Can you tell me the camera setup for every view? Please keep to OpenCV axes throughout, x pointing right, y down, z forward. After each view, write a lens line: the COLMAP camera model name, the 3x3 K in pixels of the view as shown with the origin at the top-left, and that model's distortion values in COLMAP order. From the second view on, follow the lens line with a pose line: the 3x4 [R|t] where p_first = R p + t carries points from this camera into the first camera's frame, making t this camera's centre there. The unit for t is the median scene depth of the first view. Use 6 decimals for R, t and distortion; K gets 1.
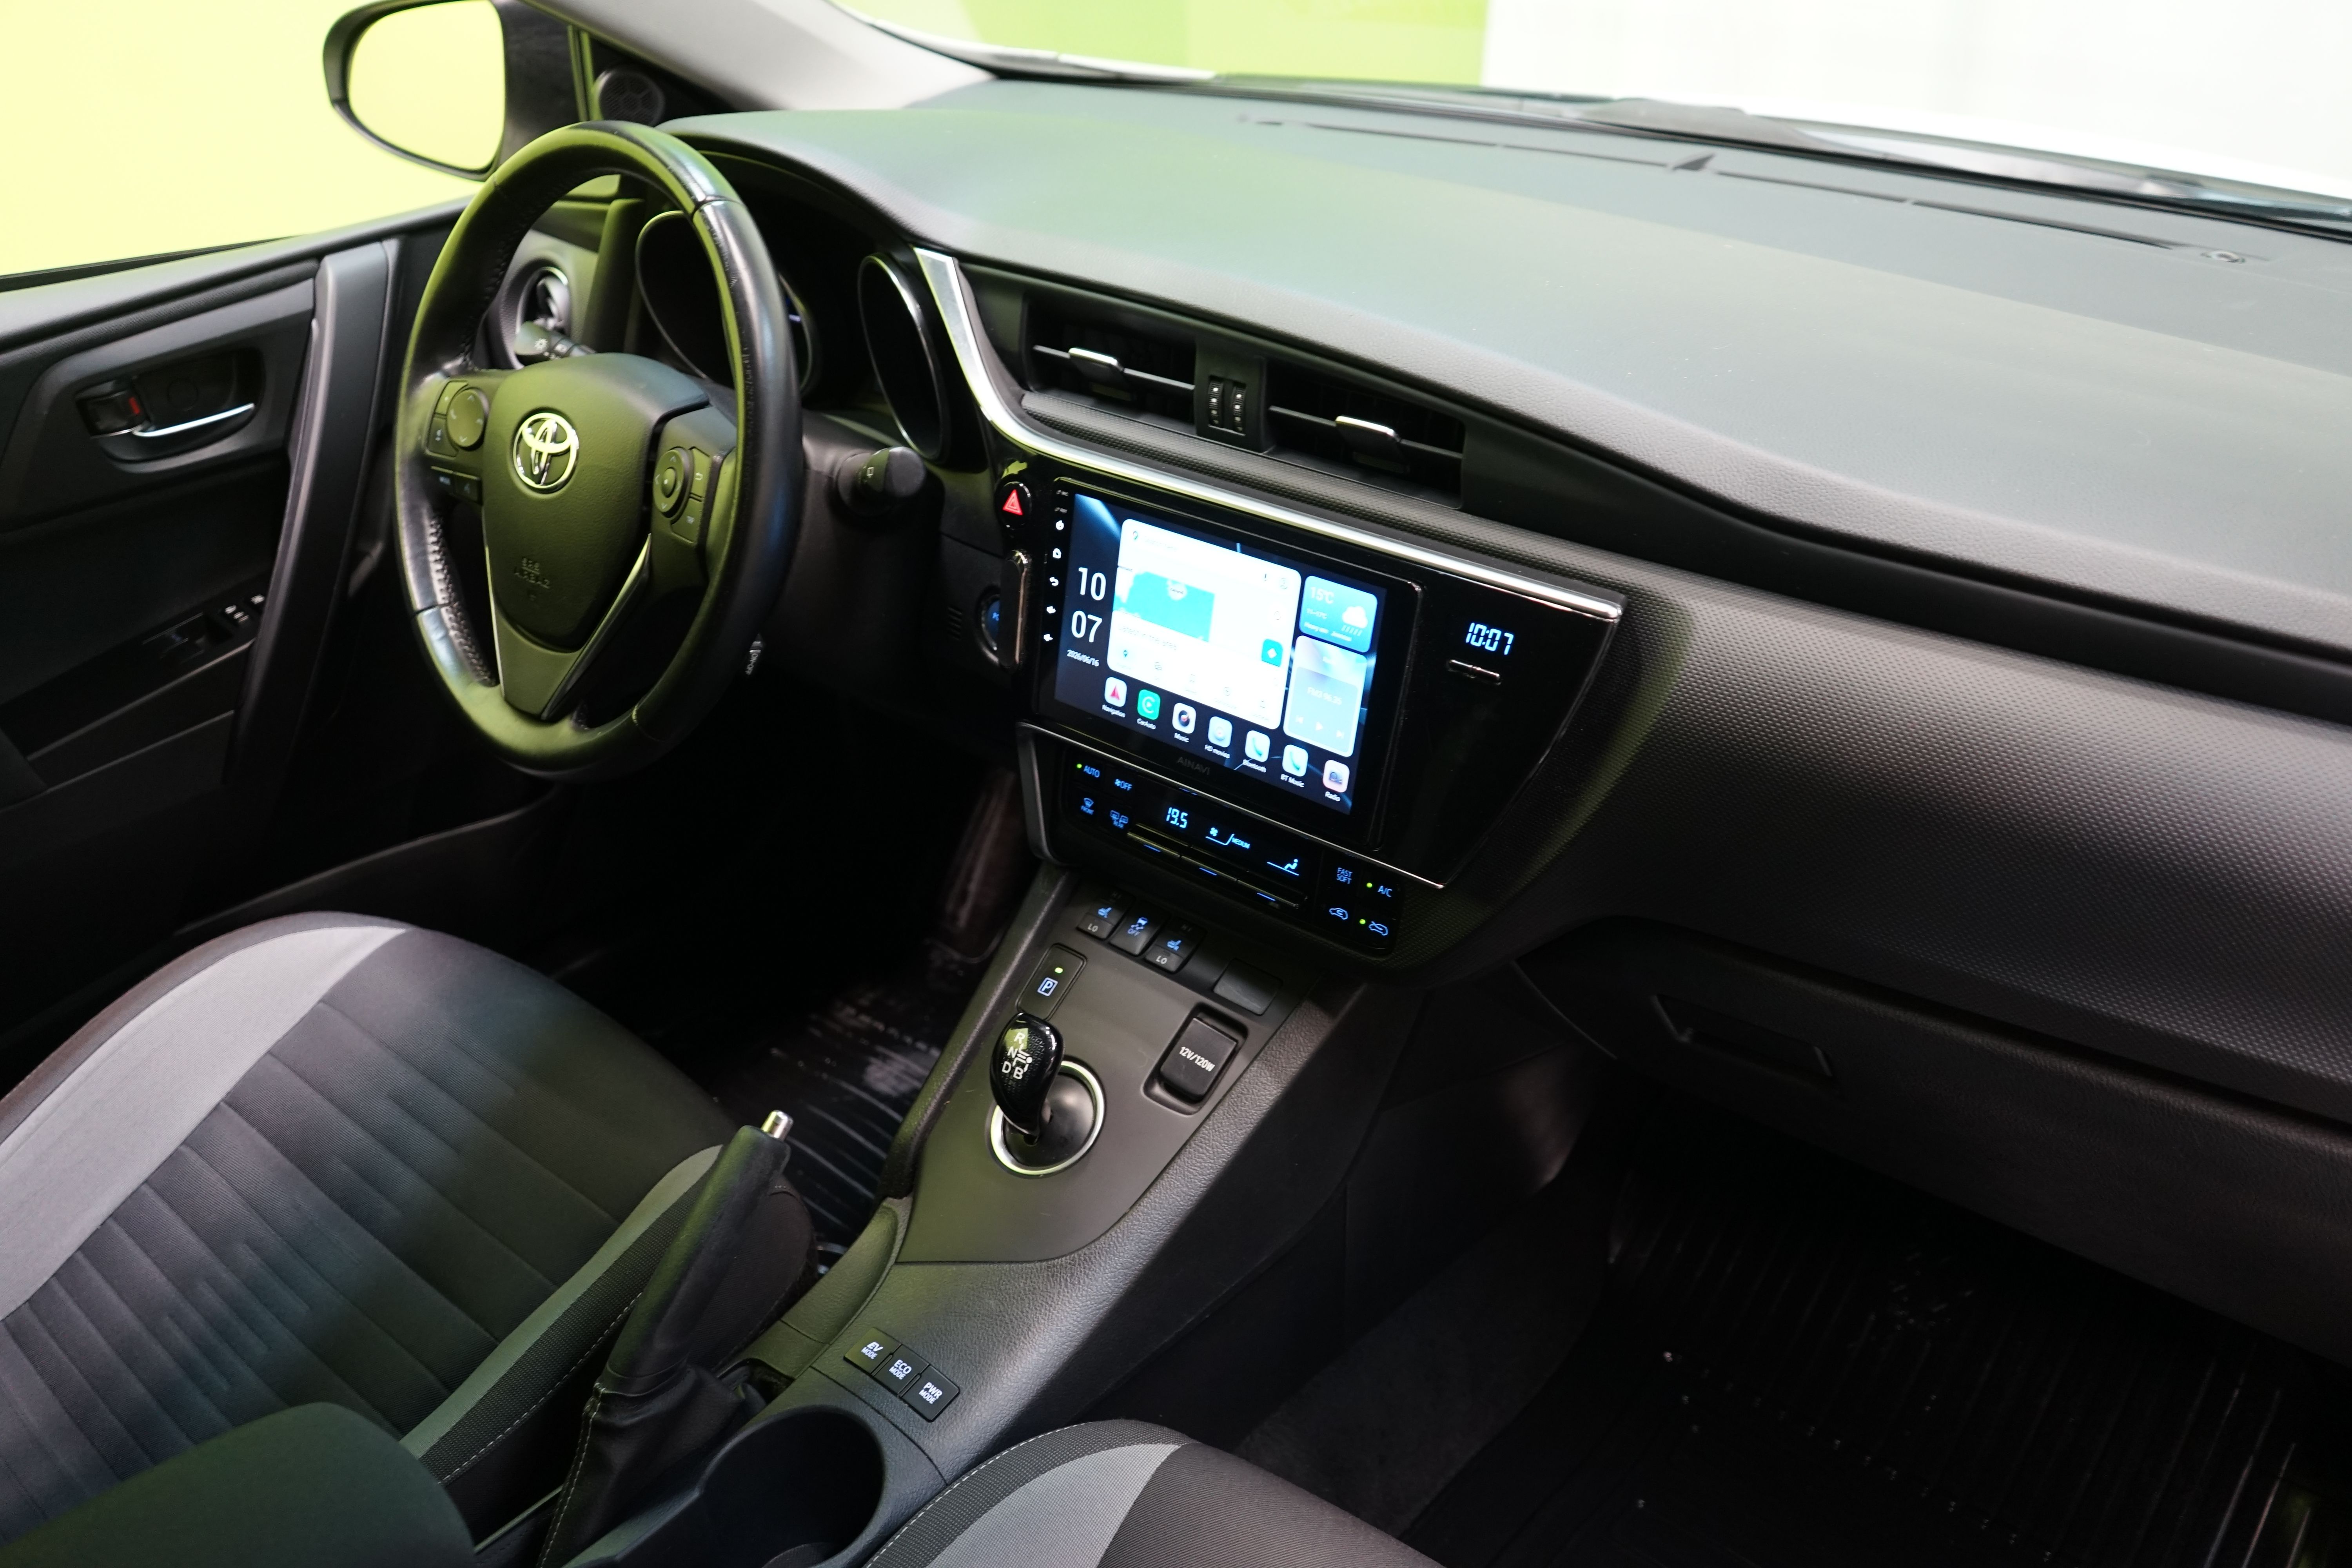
lens RADIAL K [[1895.4, 0, 1168.0], [0, 1895.4, 822.9], [0, 0, 1]] dist [-0.000293, -0.000001]
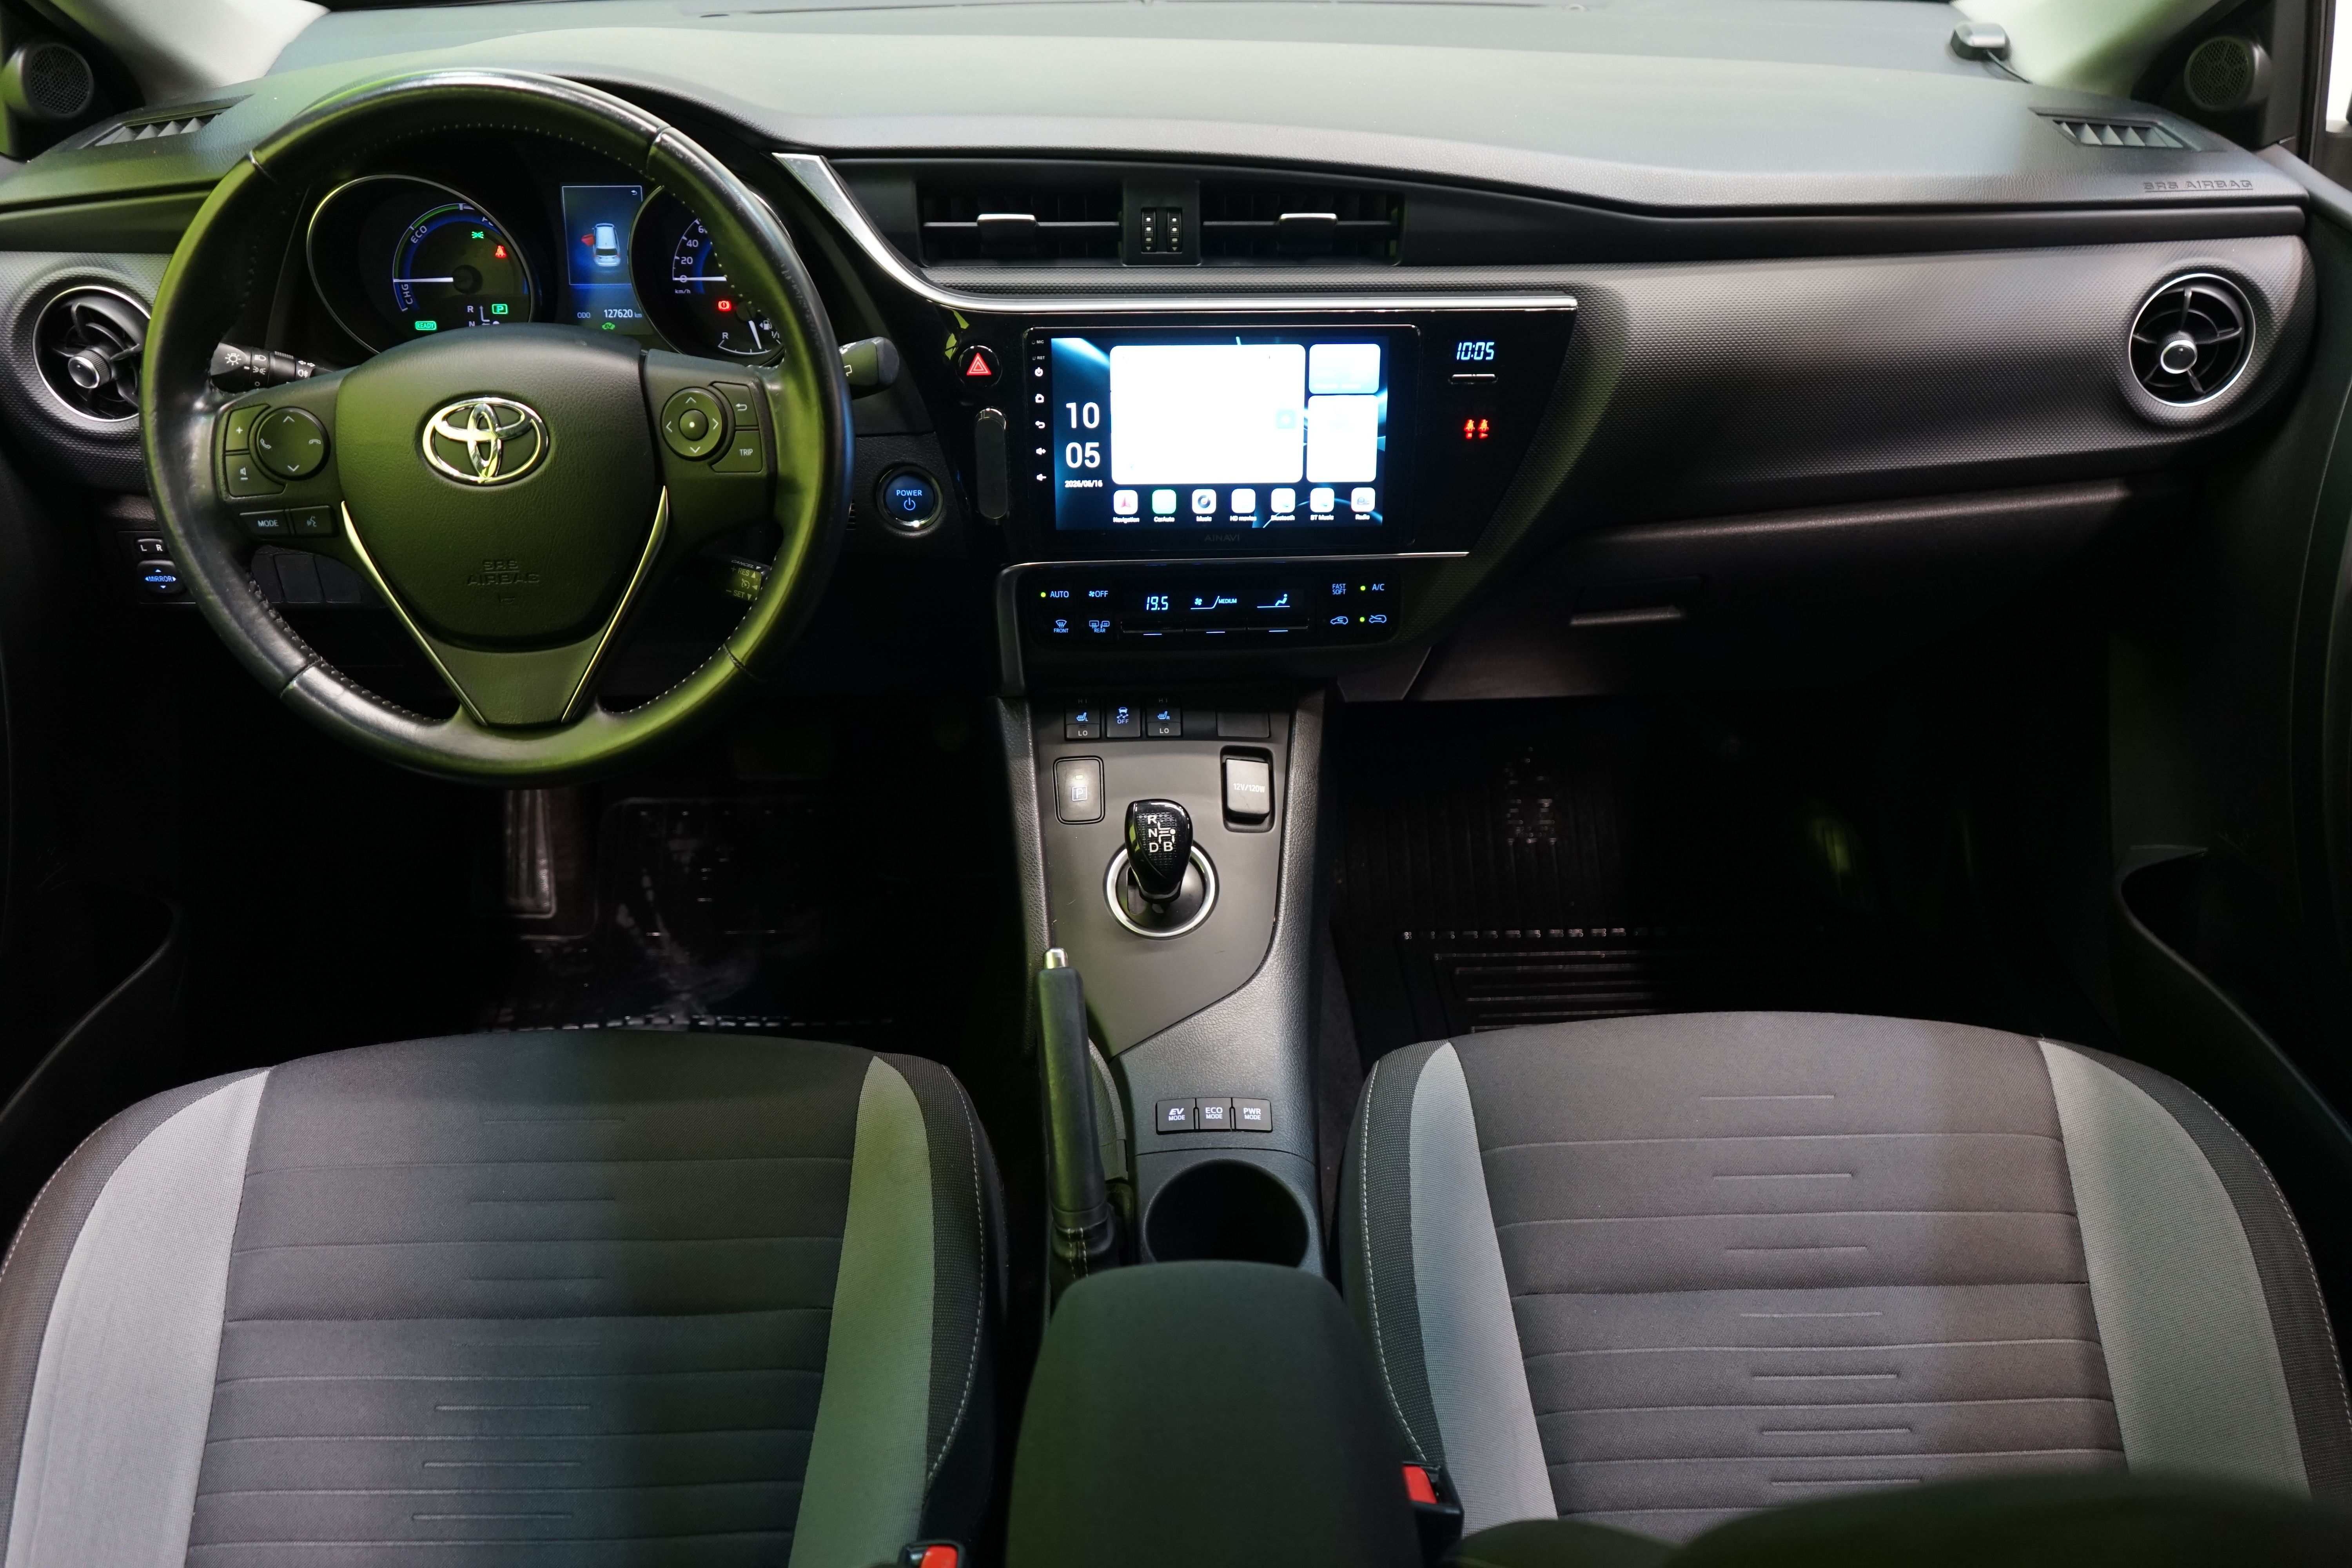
lens RADIAL K [[1873.0, 0, 1180.3], [0, 1873.0, 828.5], [0, 0, 1]] dist [-0.009731, -0.000554]
pose [[0.729070, -0.368325, 0.576883, -0.745753], [0.333774, 0.927170, 0.170148, -0.069779], [-0.597538, 0.068498, 0.798909, 0.096230]]
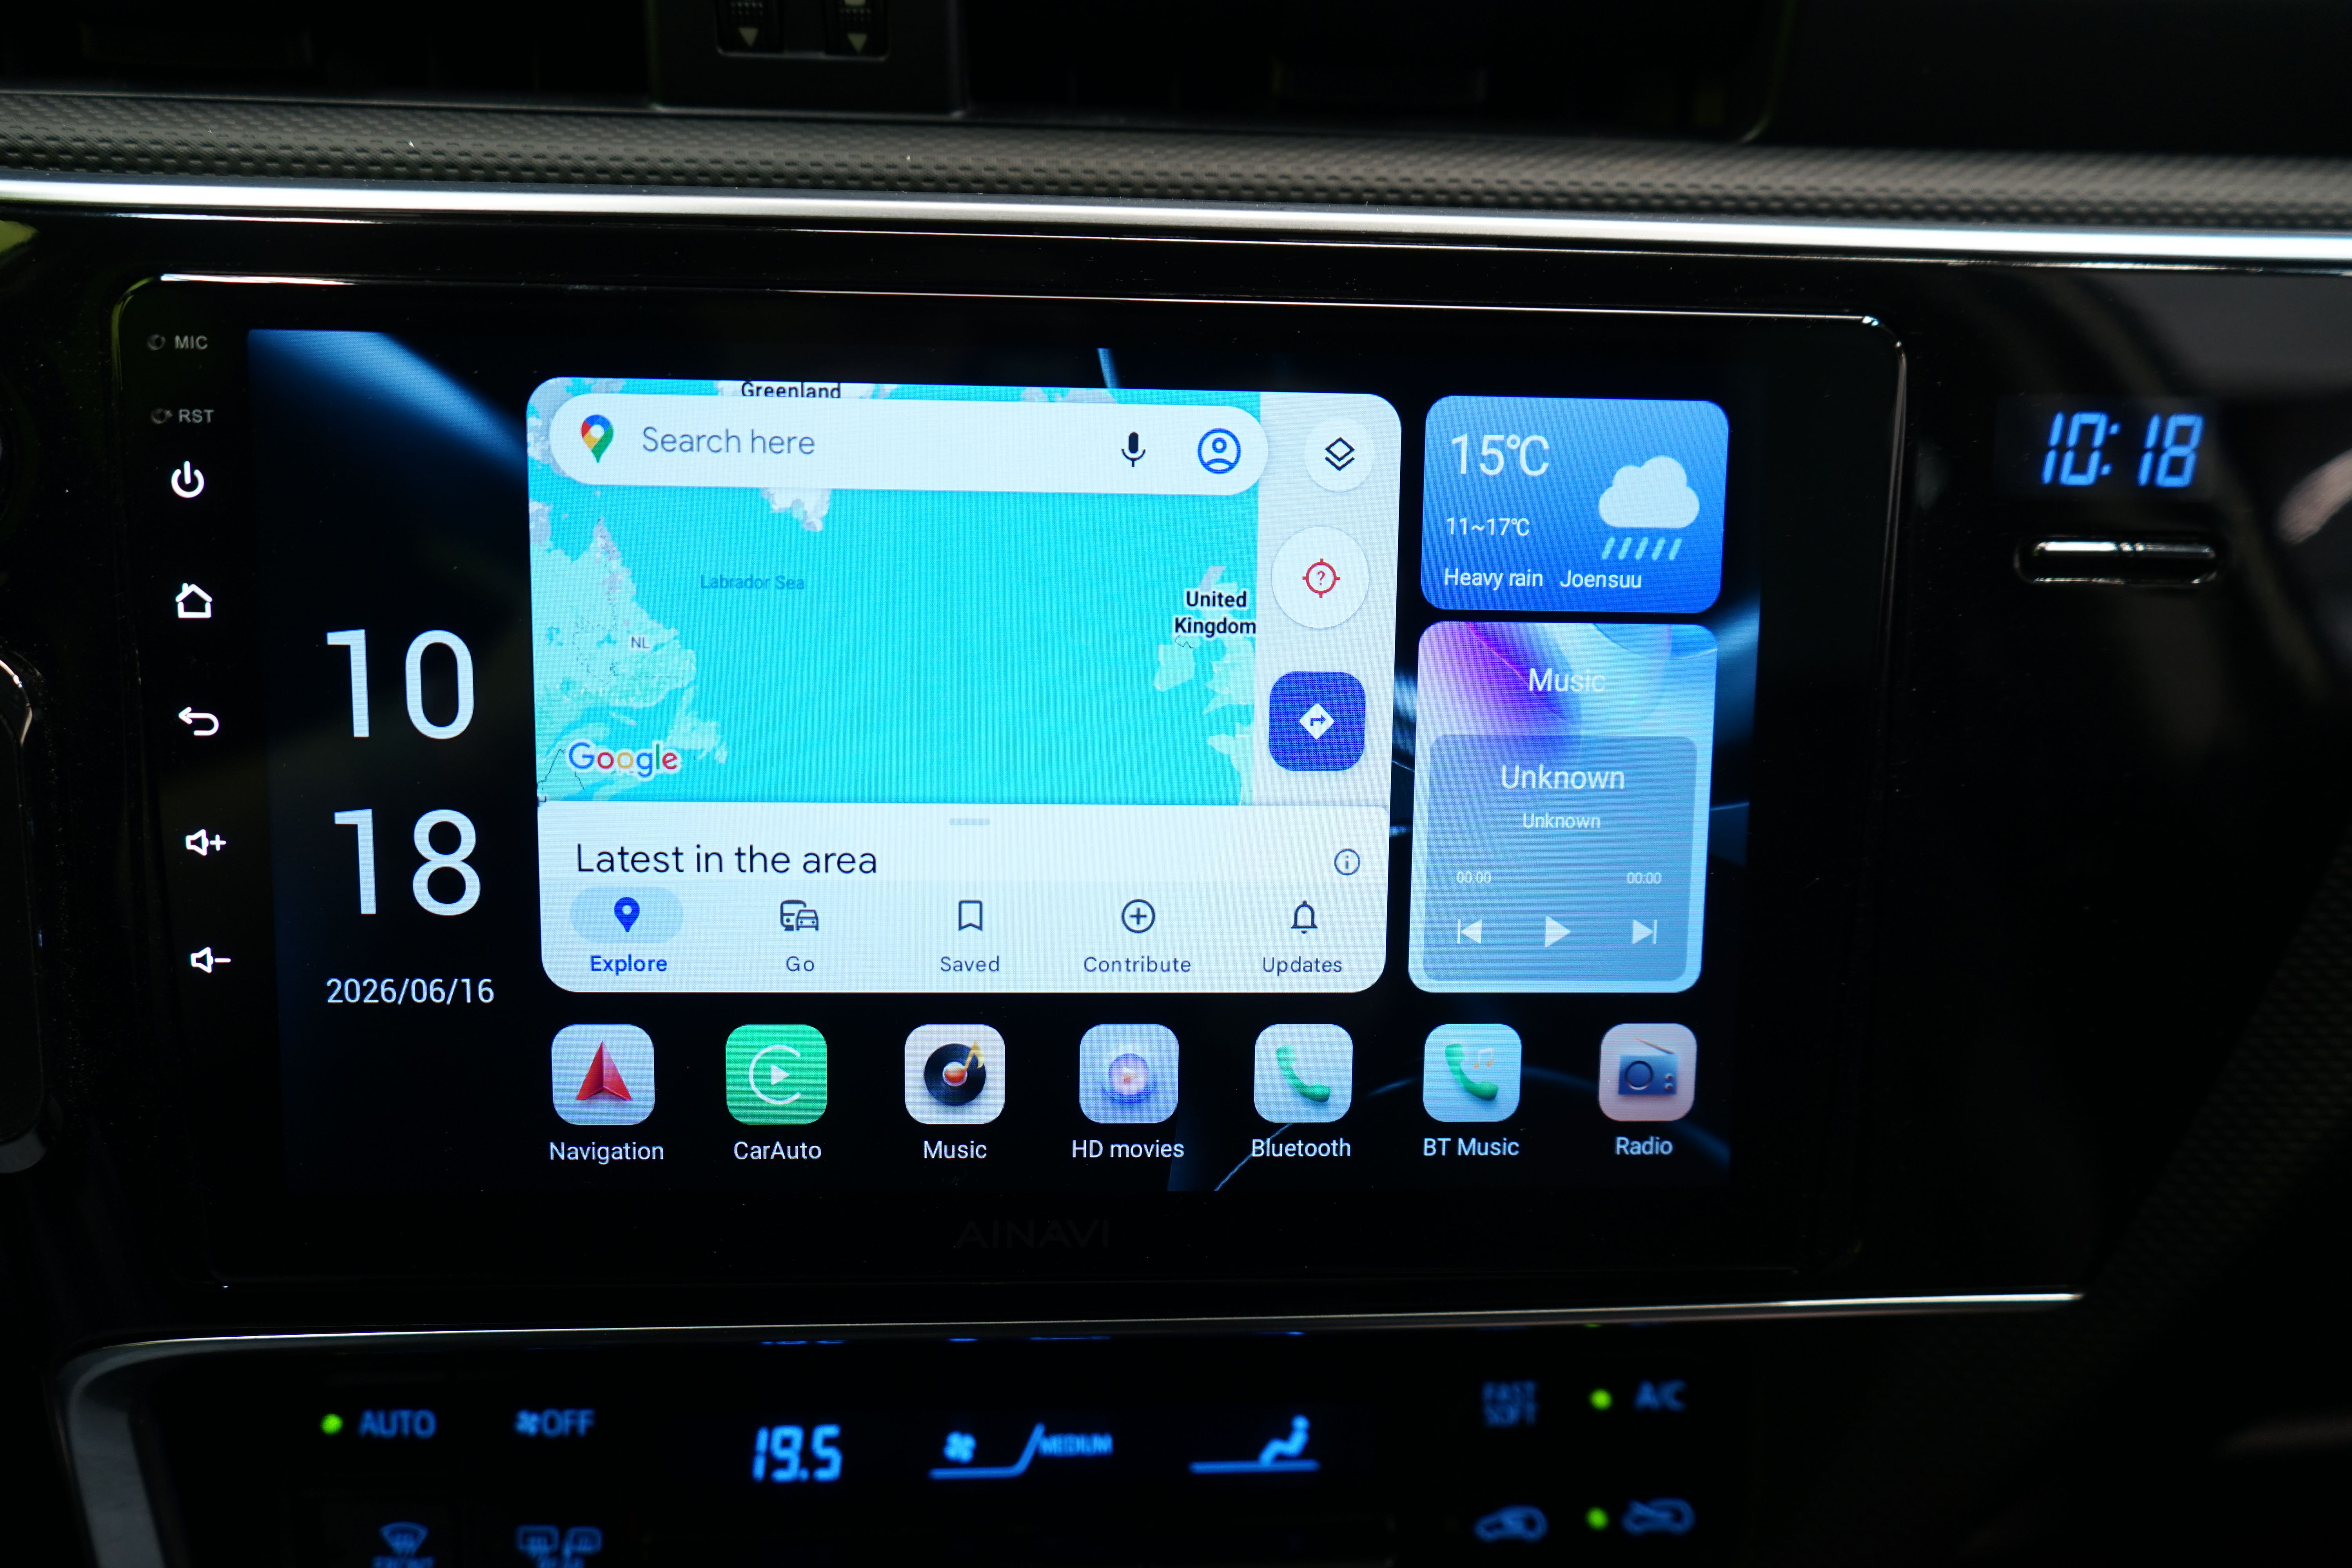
lens RADIAL K [[1895.4, 0, 1168.0], [0, 1895.4, 822.9], [0, 0, 1]] dist [-0.000293, -0.000001]
pose [[0.718063, -0.197282, 0.667432, -0.140647], [0.322519, 0.944123, -0.067917, -0.060780], [-0.616740, 0.264028, 0.741567, 0.775027]]
